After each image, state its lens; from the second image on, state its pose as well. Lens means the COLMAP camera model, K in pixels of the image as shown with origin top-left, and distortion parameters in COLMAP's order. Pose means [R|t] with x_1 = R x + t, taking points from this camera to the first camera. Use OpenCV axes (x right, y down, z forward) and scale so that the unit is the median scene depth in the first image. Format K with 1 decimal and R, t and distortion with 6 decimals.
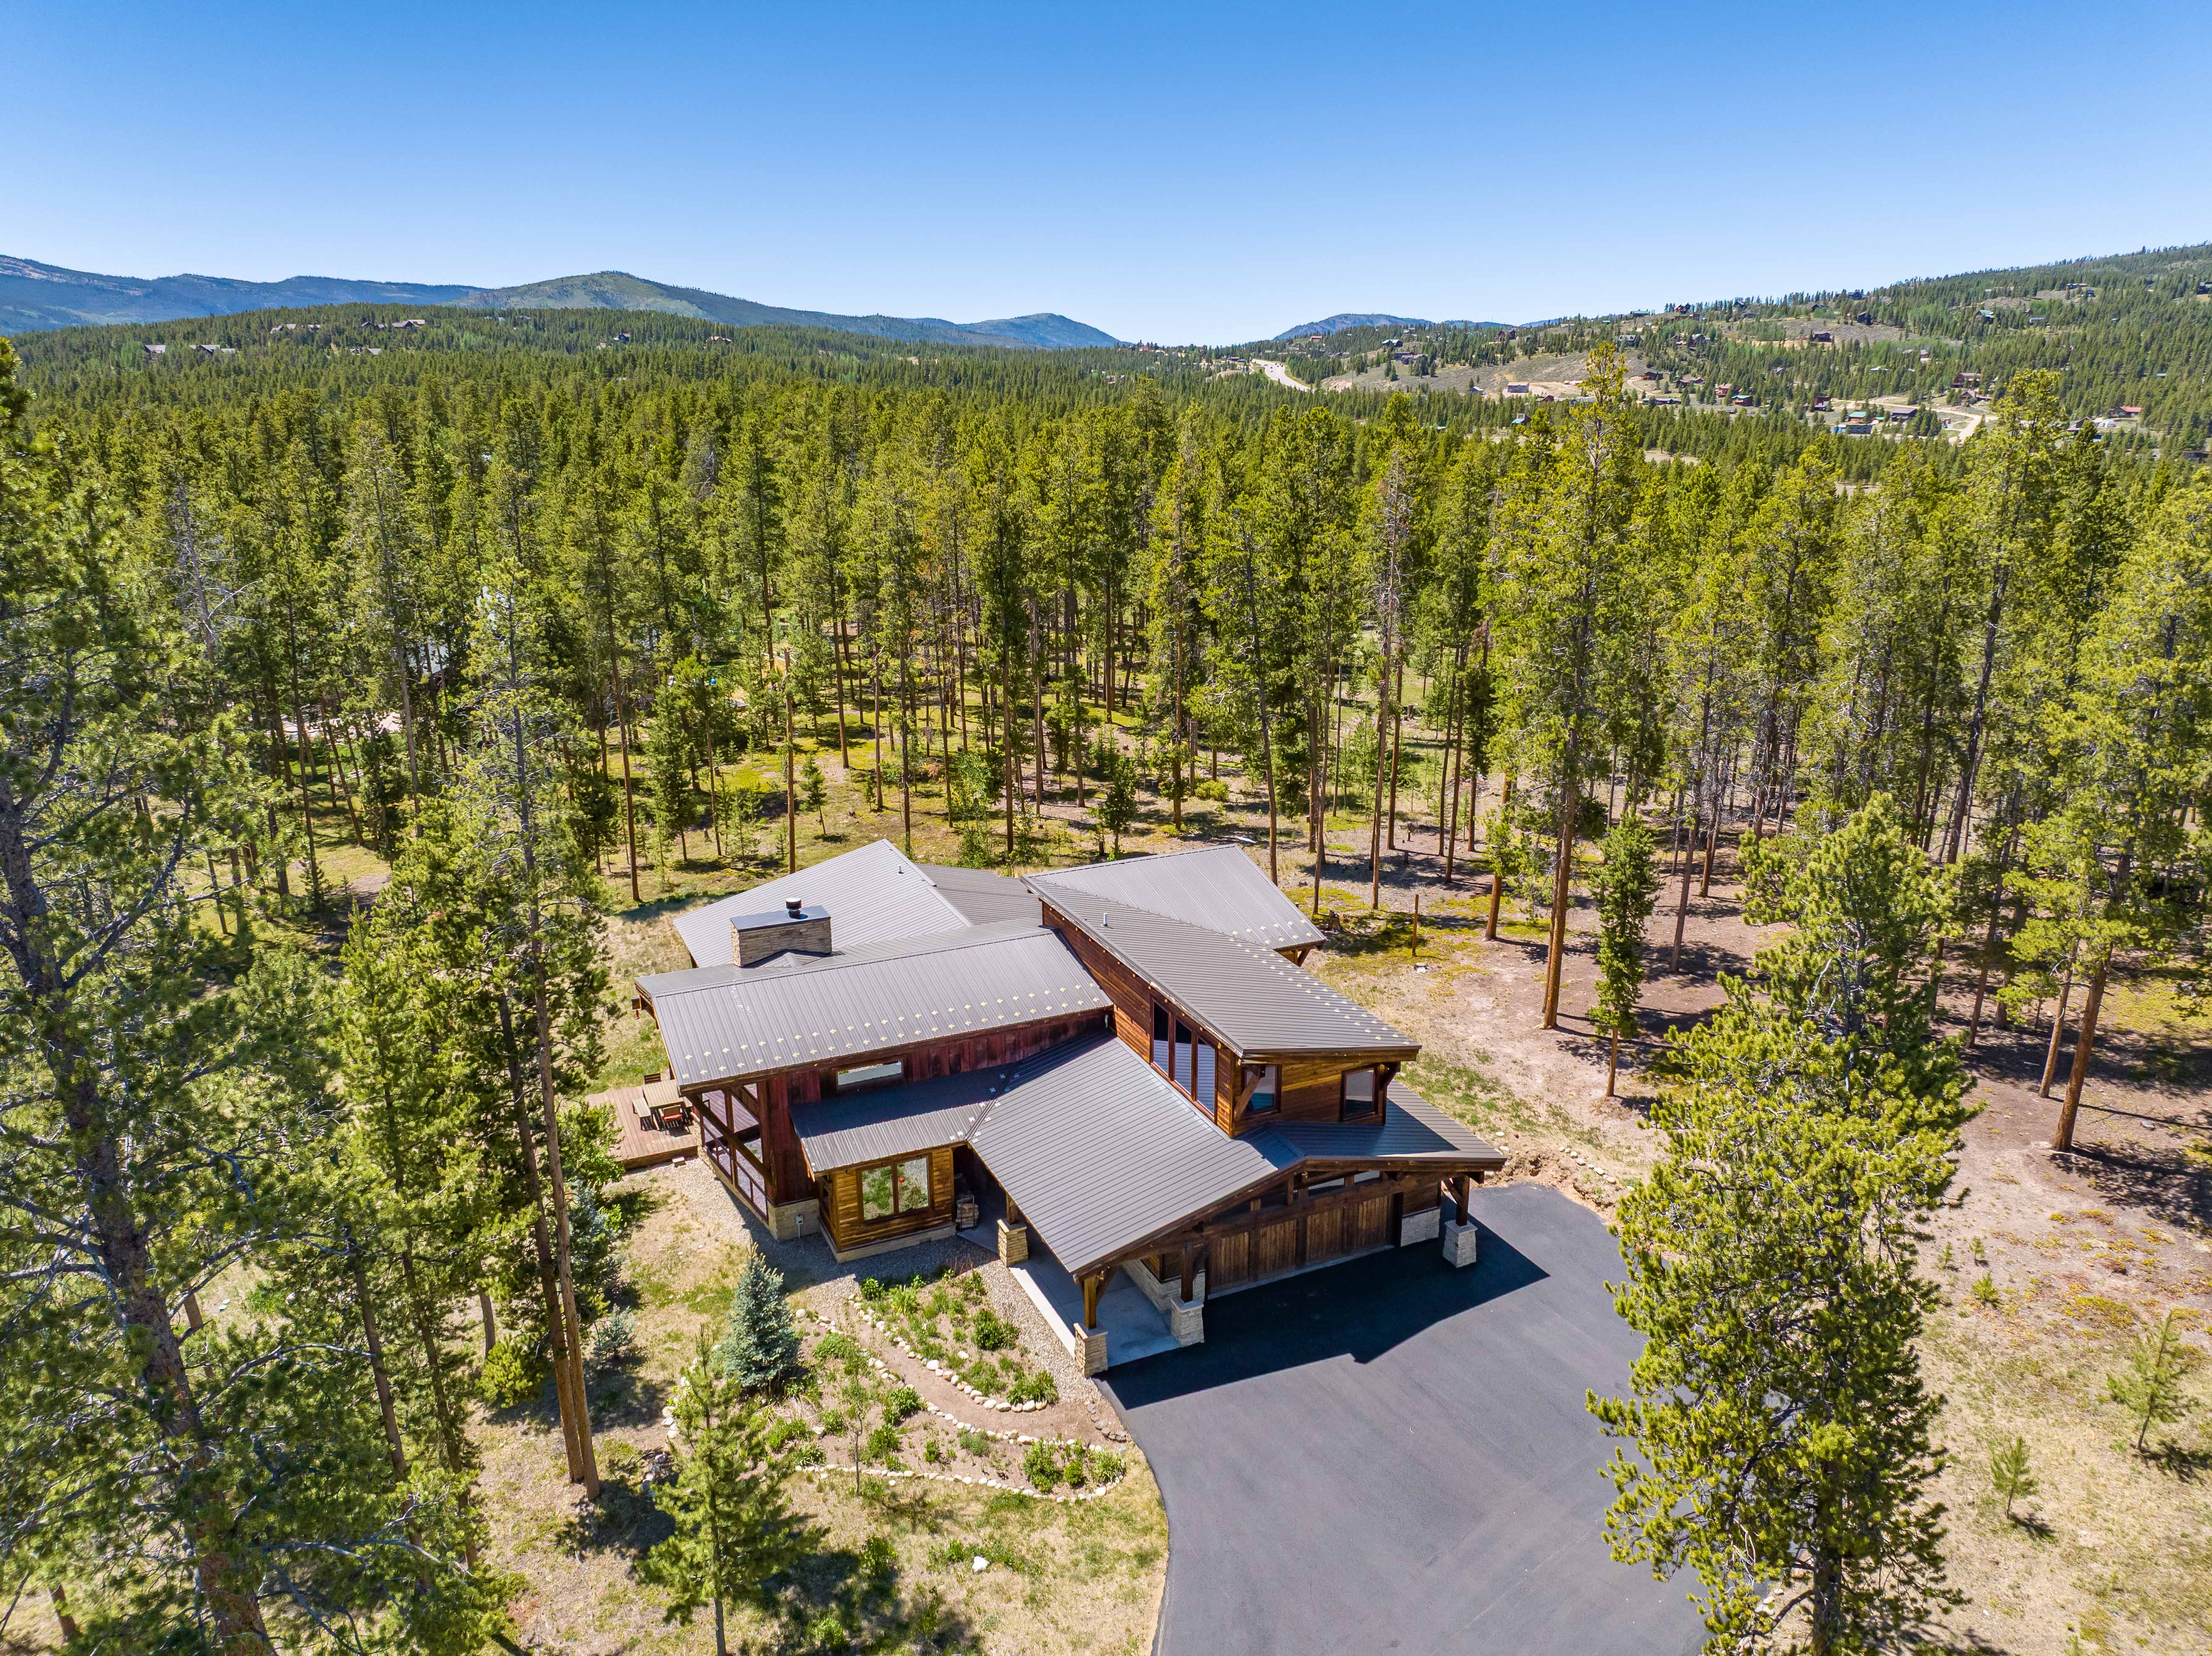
lens RADIAL K [[1559.9, 0, 1124.6], [0, 1559.9, 810.9], [0, 0, 1]] dist [-0.043929, 0.015791]
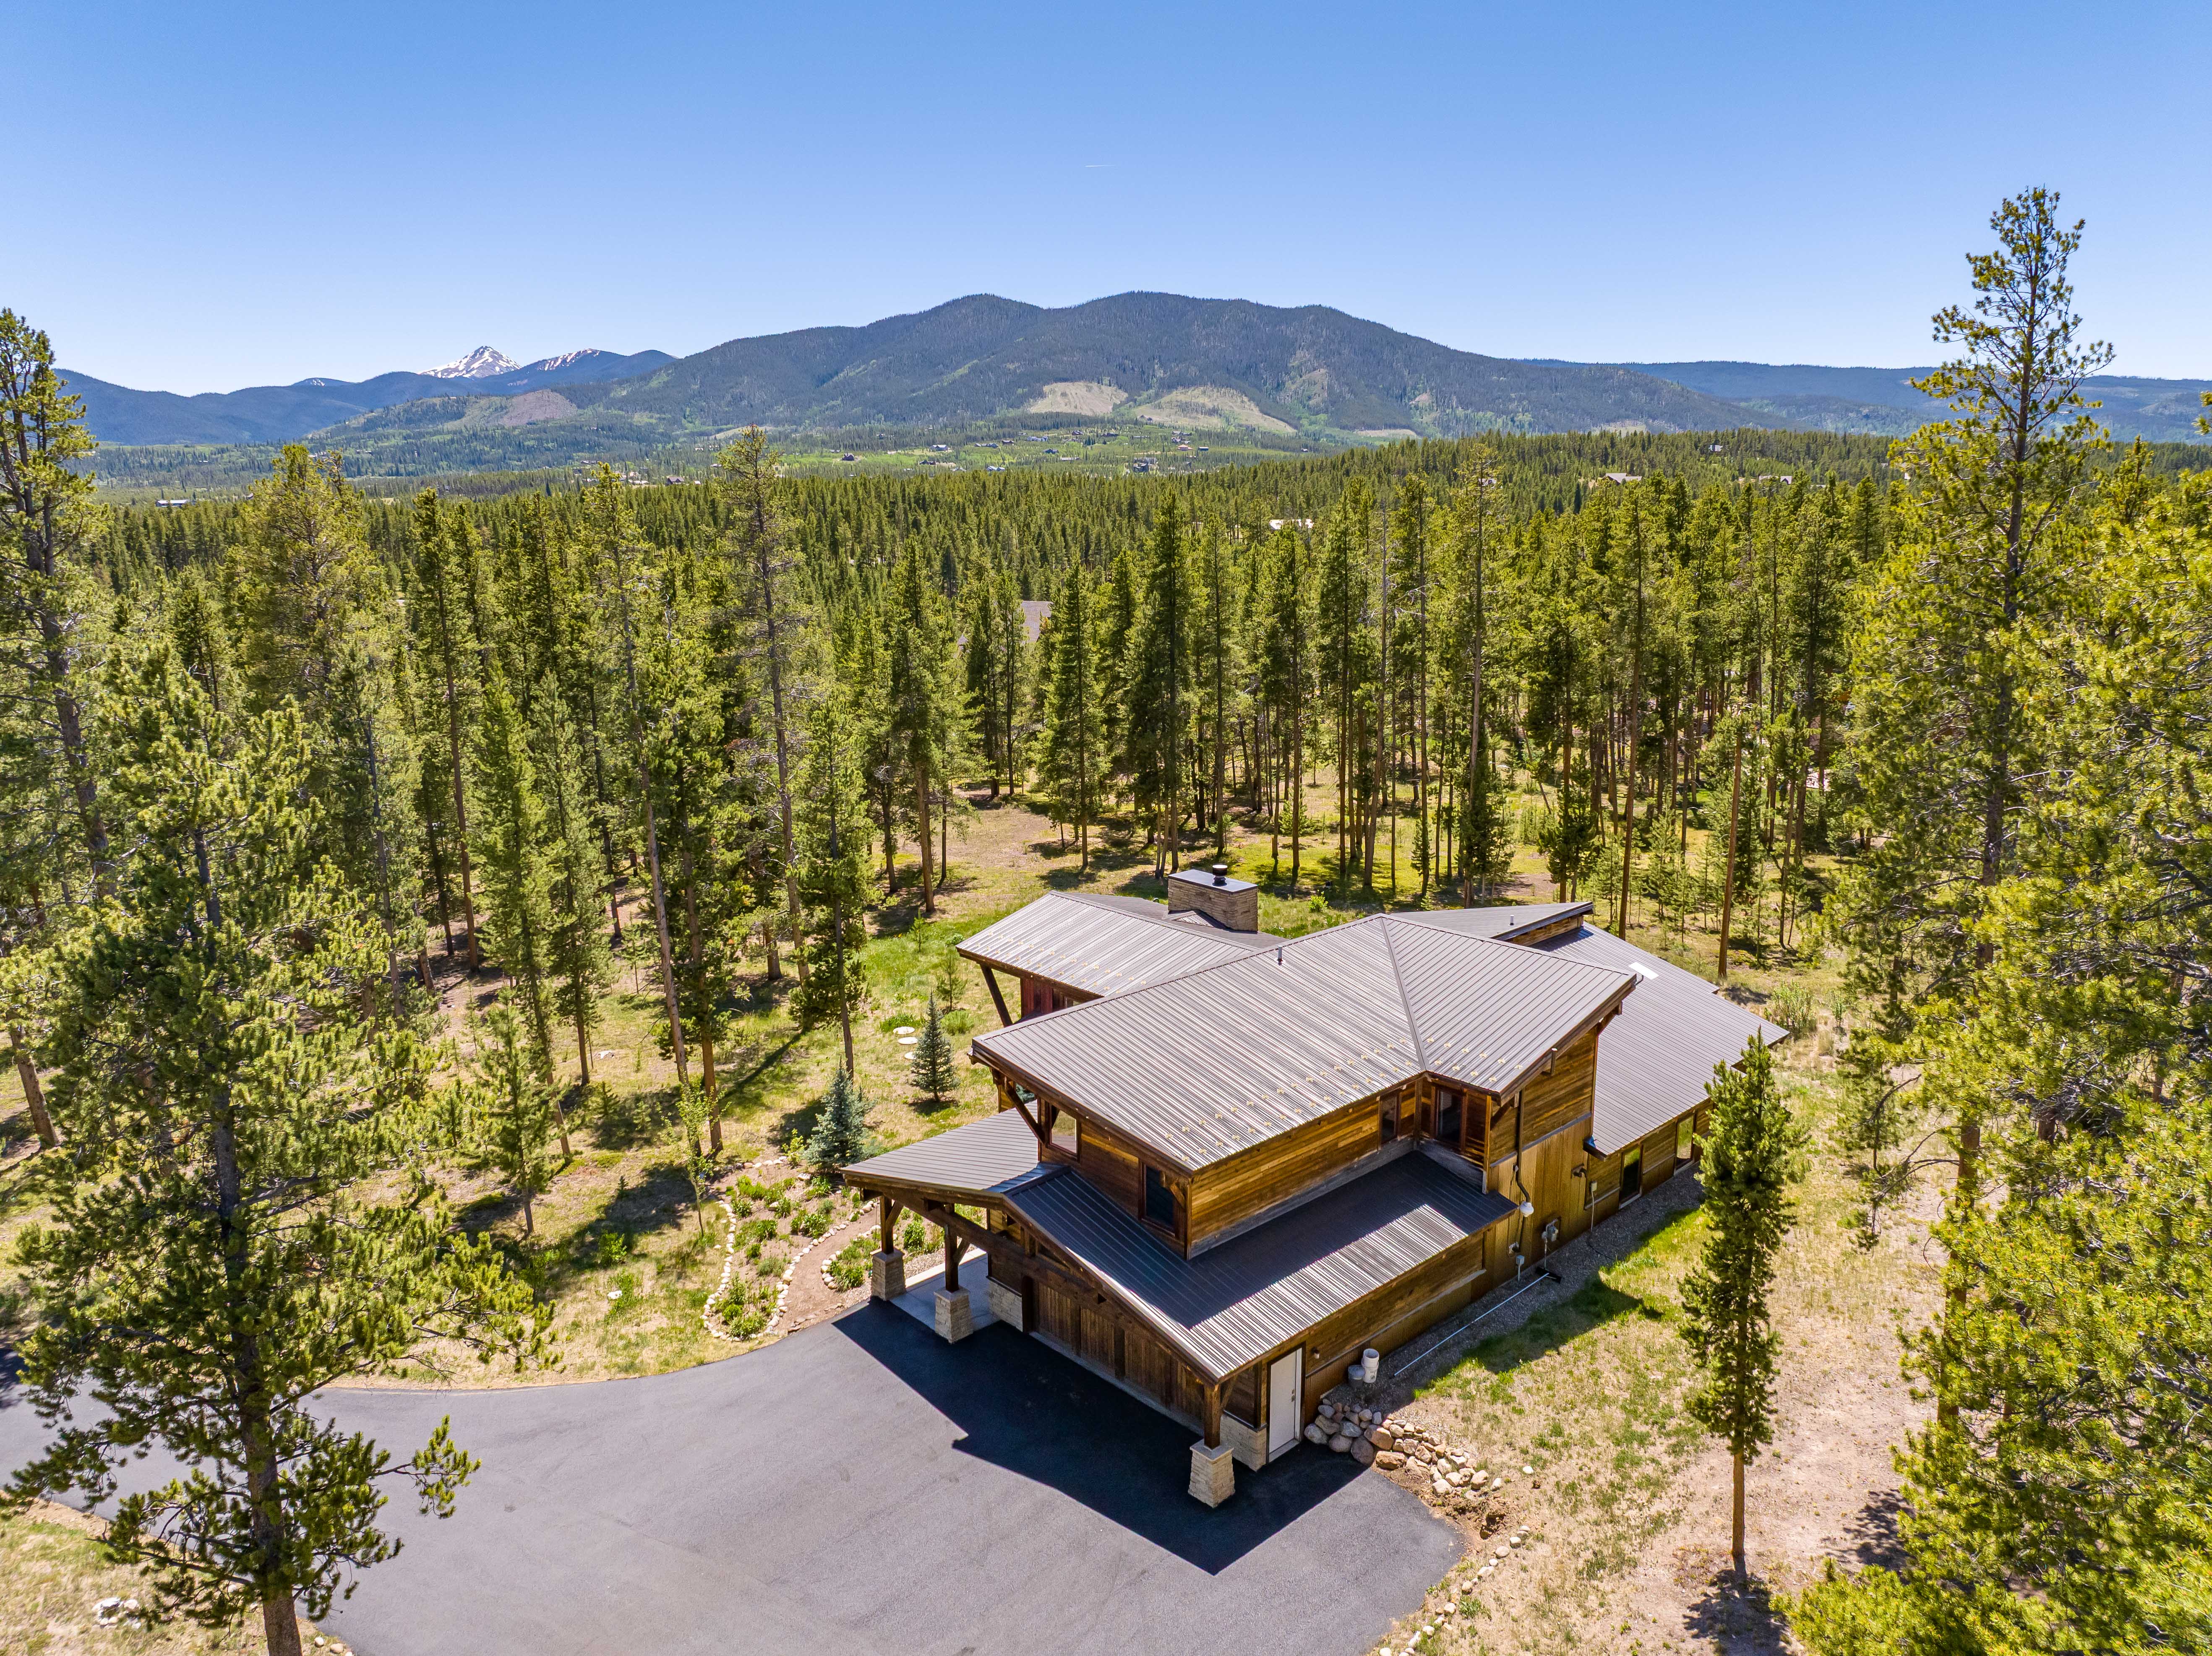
lens RADIAL K [[1559.9, 0, 1105.9], [0, 1559.9, 819.9], [0, 0, 1]] dist [-0.043929, 0.015791]
pose [[0.303794, 0.198663, -0.931795, 0.933962], [-0.254739, 0.959348, 0.121485, -0.101577], [0.918051, 0.200459, 0.342052, 0.740779]]
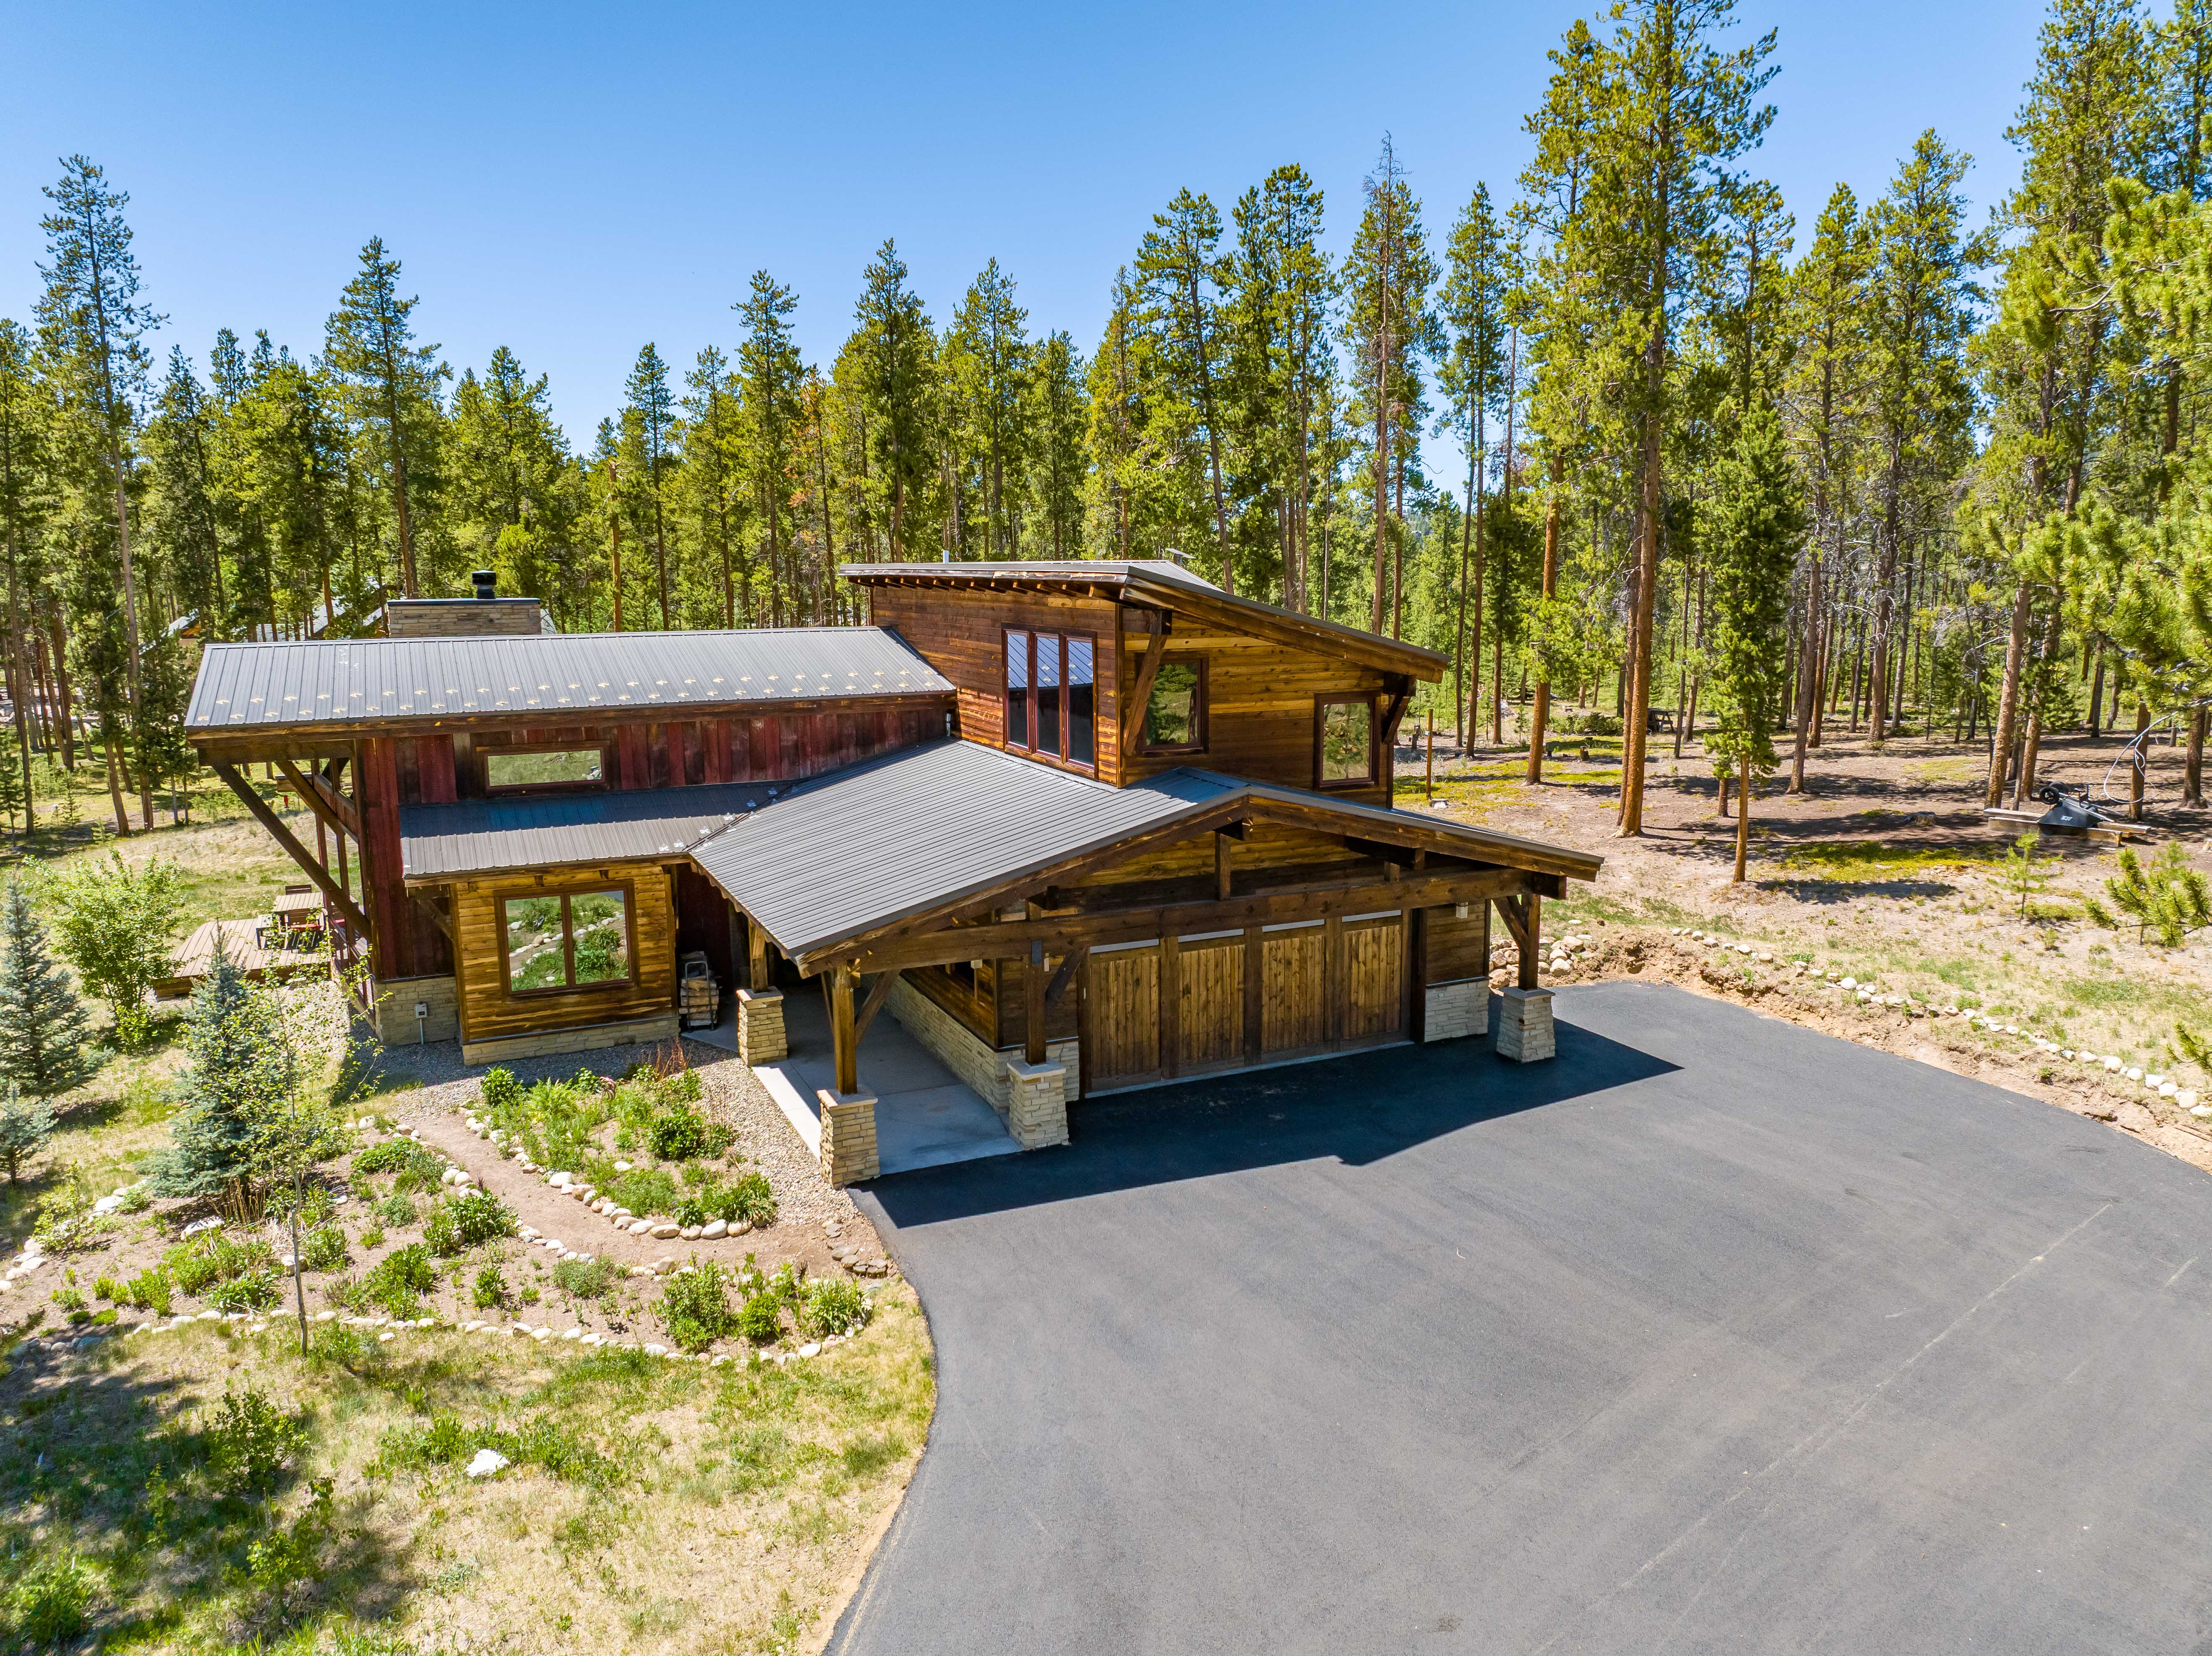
lens RADIAL K [[1559.9, 0, 1120.1], [0, 1559.9, 819.0], [0, 0, 1]] dist [-0.043929, 0.015791]
pose [[0.999987, -0.003687, -0.003507, 0.075454], [0.003275, 0.993820, -0.110956, 0.304995], [0.003894, 0.110943, 0.993819, 0.470333]]
